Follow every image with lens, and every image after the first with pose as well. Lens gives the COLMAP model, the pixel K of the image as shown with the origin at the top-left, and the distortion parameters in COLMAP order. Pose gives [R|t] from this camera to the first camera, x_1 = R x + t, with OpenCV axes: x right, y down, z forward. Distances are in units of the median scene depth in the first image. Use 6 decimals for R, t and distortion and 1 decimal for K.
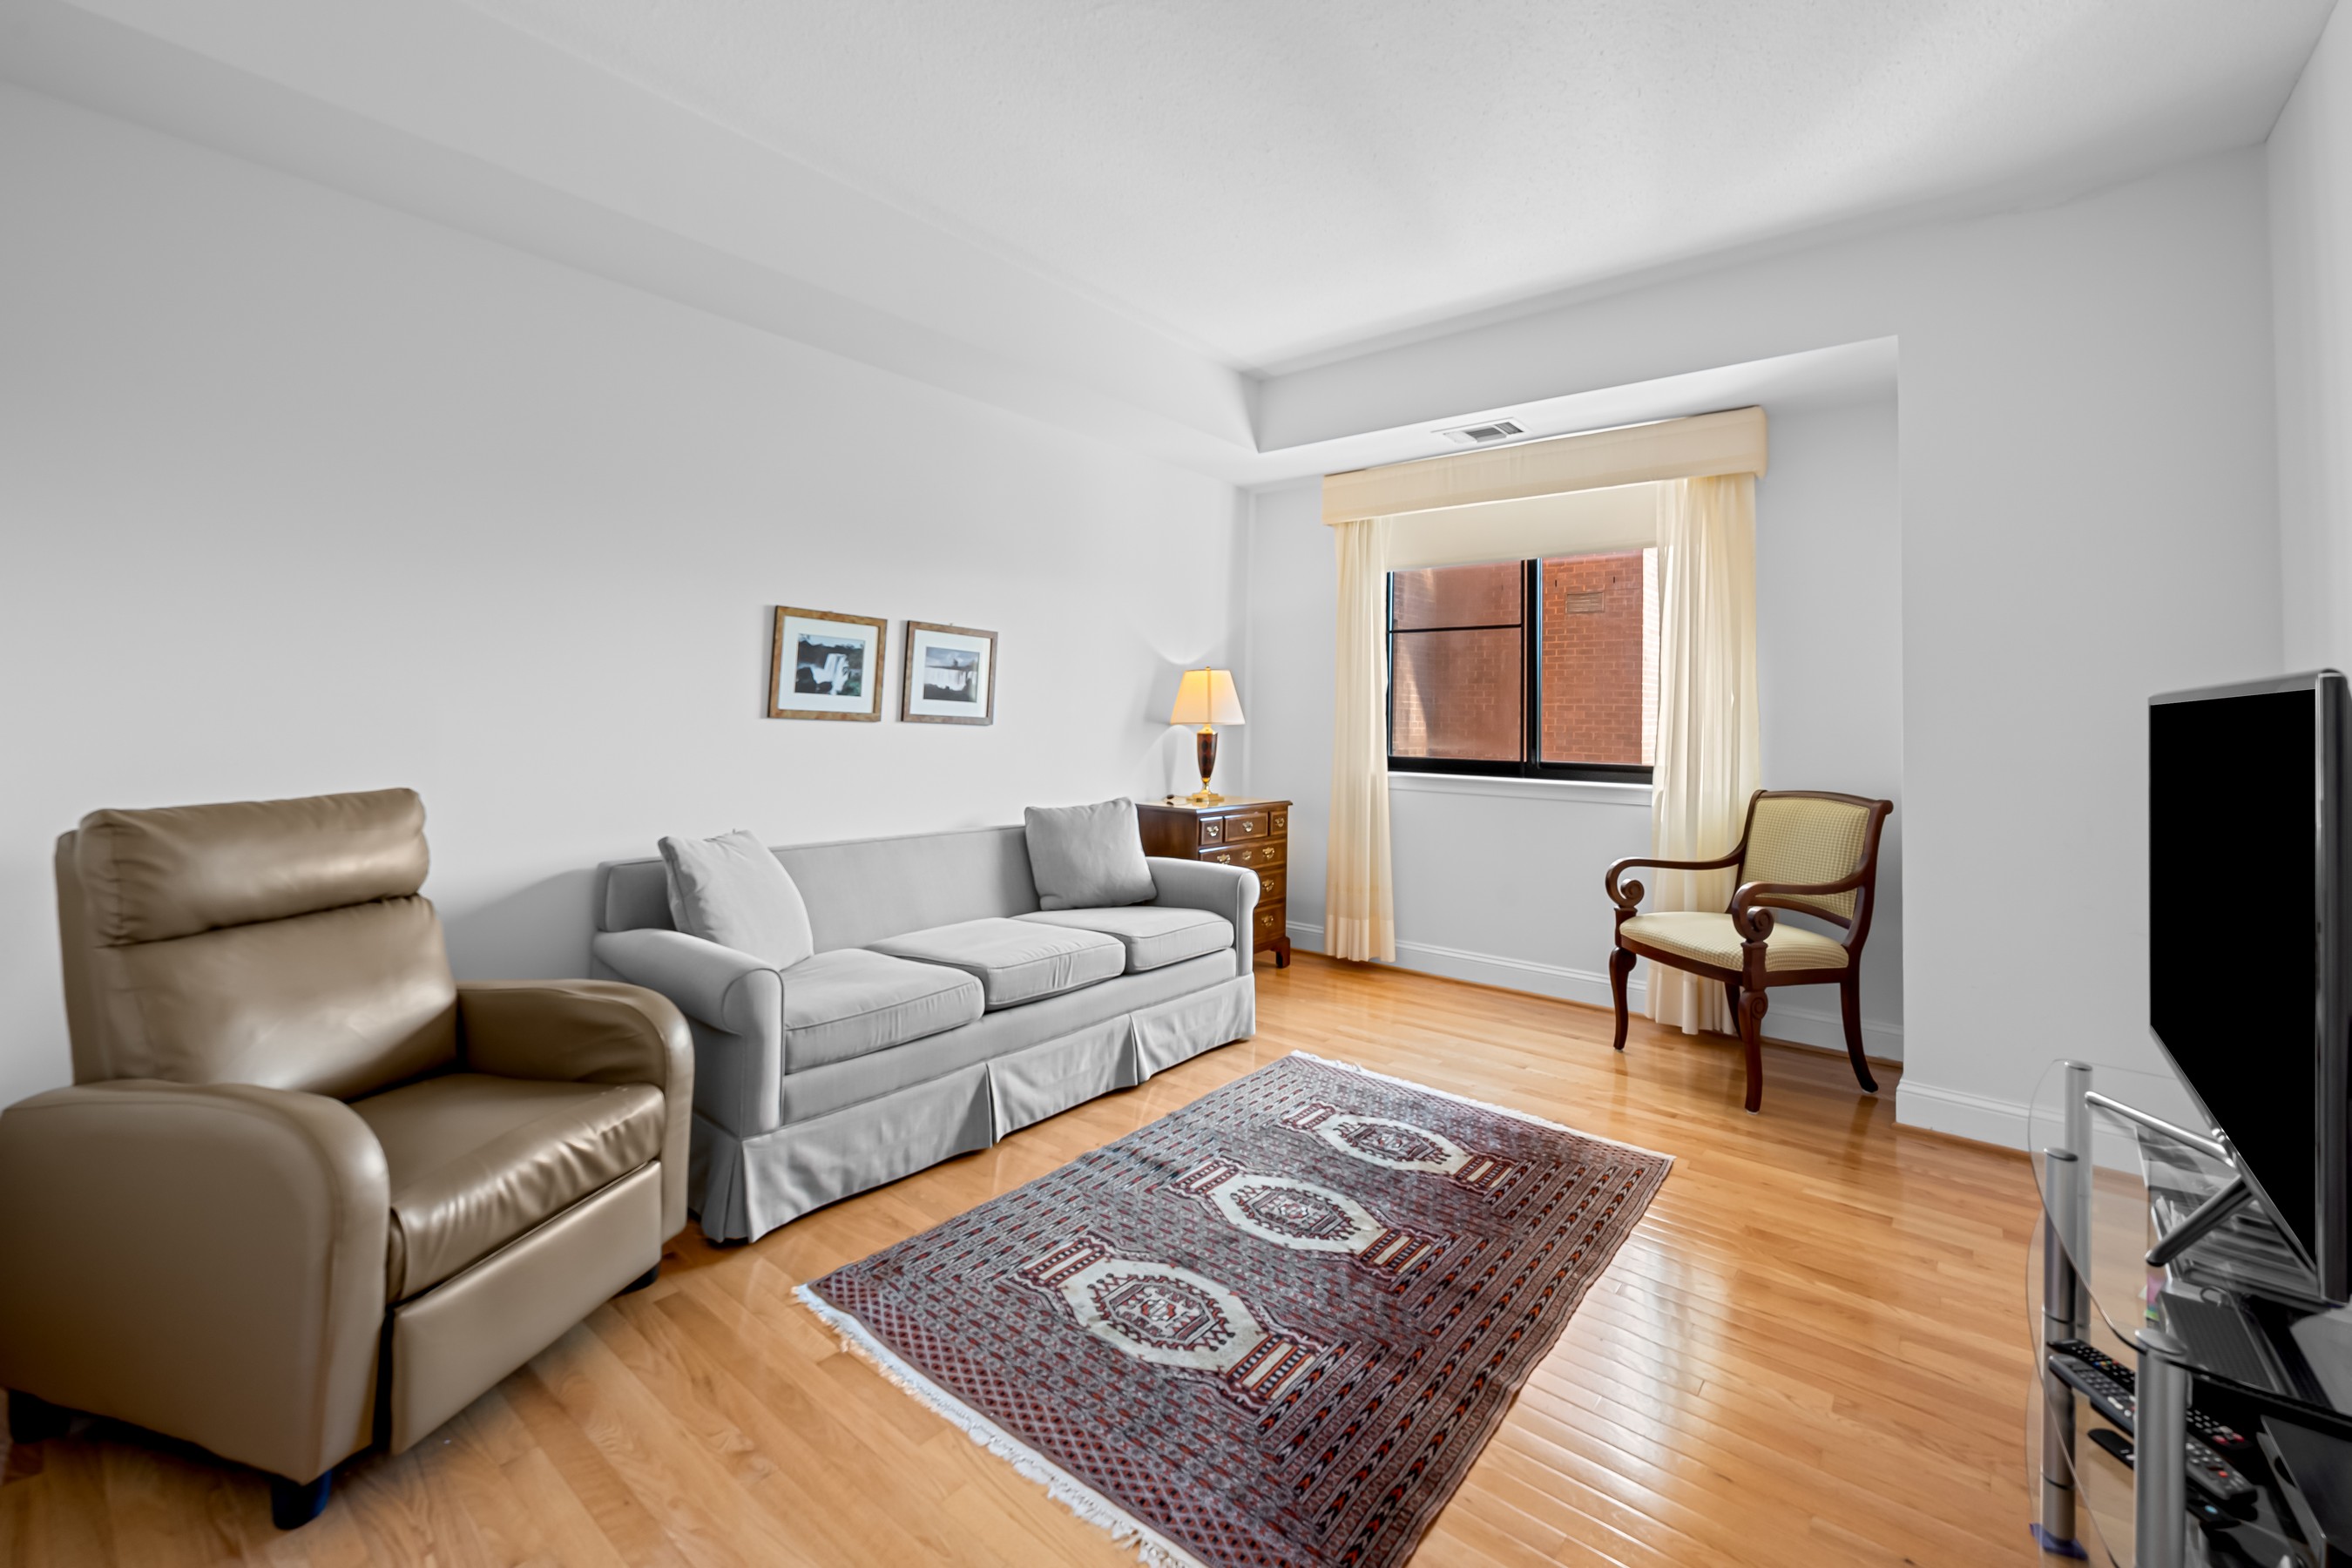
lens RADIAL K [[971.8, 0, 1175.6], [0, 971.8, 671.4], [0, 0, 1]] dist [-0.000016, 0.000149]
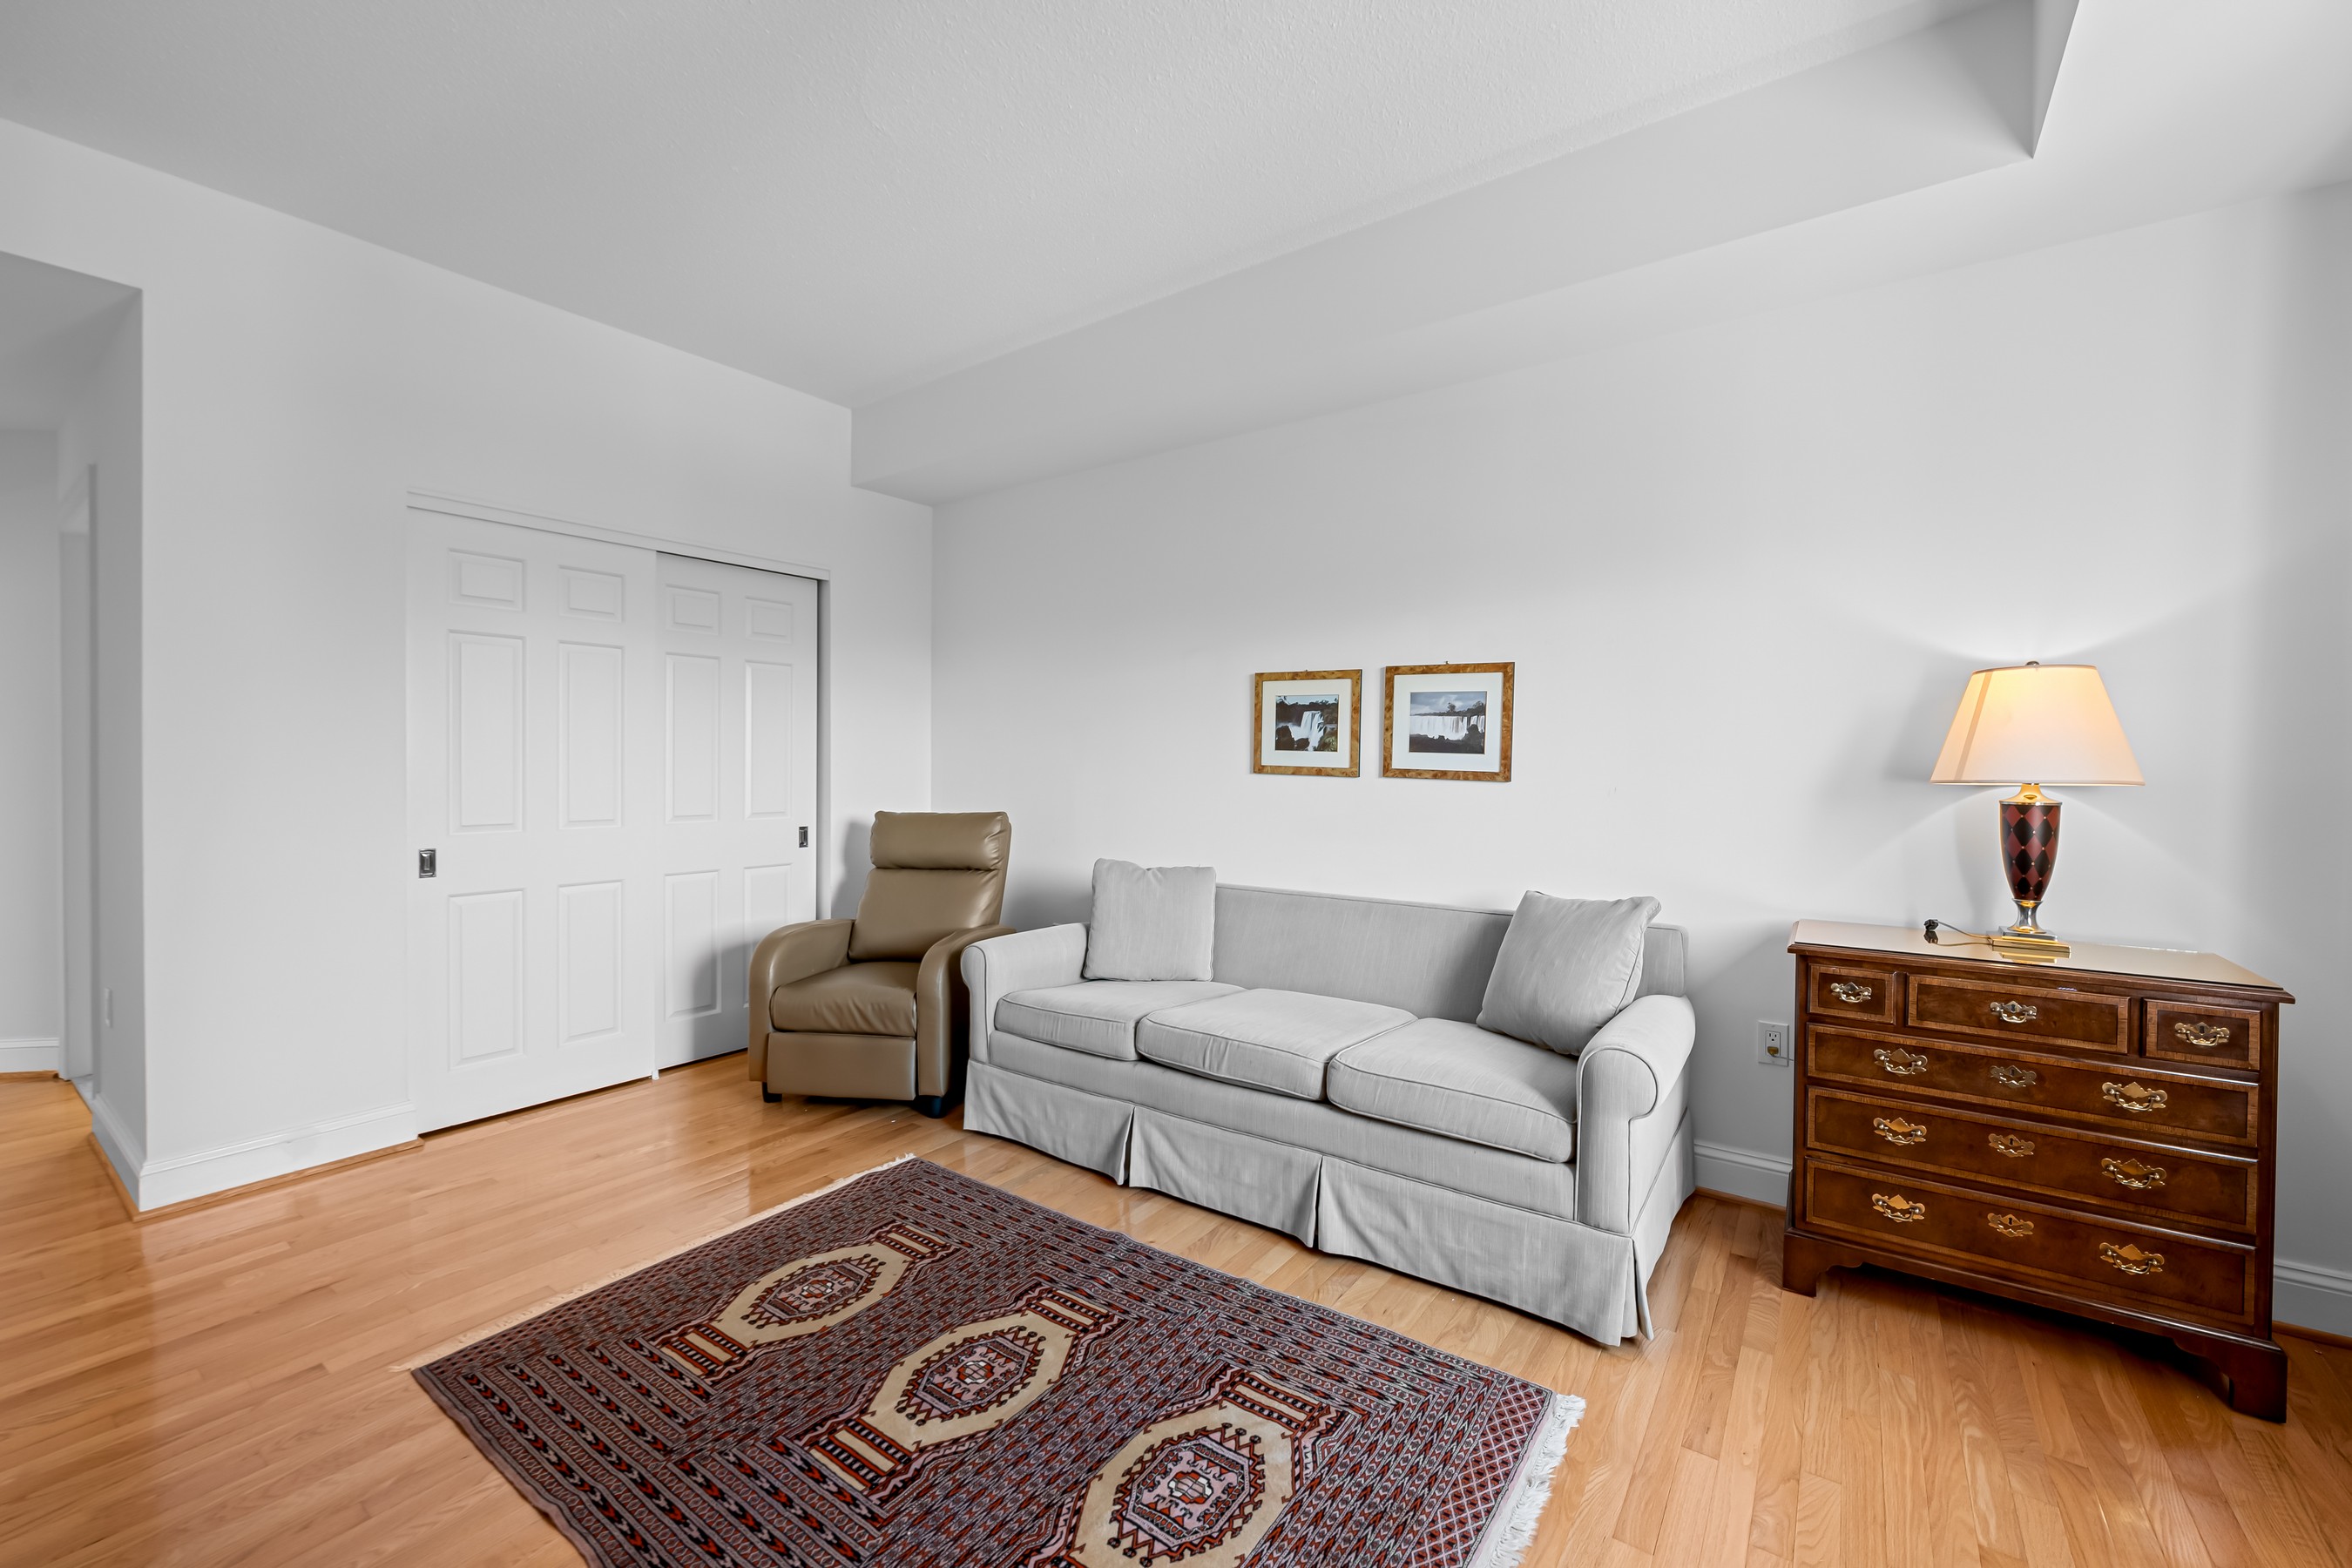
lens RADIAL K [[946.7, 0, 1175.9], [0, 946.7, 768.8], [0, 0, 1]] dist [-0.006146, 0.000203]
pose [[0.068022, -0.009000, -0.997643, 0.644528], [0.047223, 0.998868, -0.005791, 0.042445], [0.996566, -0.046718, 0.068370, 0.788891]]
